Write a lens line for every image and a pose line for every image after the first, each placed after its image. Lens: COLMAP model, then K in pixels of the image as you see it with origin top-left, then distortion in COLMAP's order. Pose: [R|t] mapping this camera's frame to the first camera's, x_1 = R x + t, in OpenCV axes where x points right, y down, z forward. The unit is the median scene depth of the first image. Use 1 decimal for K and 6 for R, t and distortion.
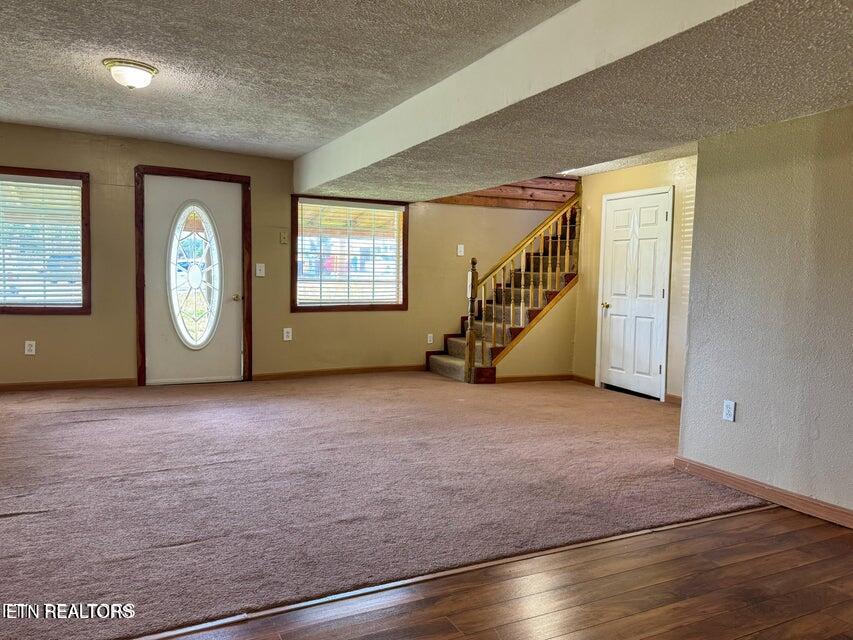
lens RADIAL K [[637.9, 0, 424.7], [0, 637.9, 330.3], [0, 0, 1]] dist [0.068915, -0.112327]
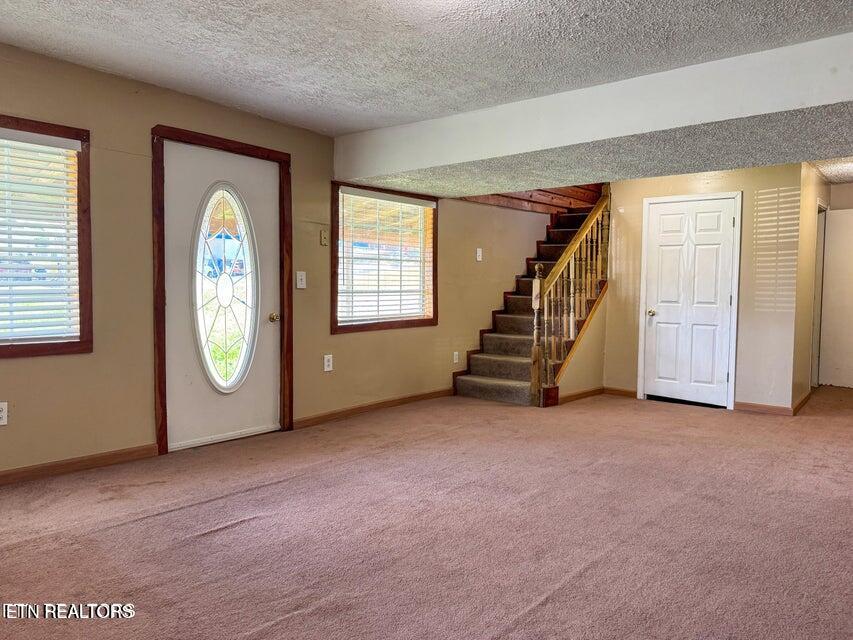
lens RADIAL K [[637.9, 0, 424.7], [0, 637.9, 330.3], [0, 0, 1]] dist [0.068915, -0.112327]
pose [[0.920821, -0.039315, 0.387998, -0.408018], [0.041629, 0.999130, 0.002444, -0.030372], [-0.387757, 0.013901, 0.921657, 0.250439]]
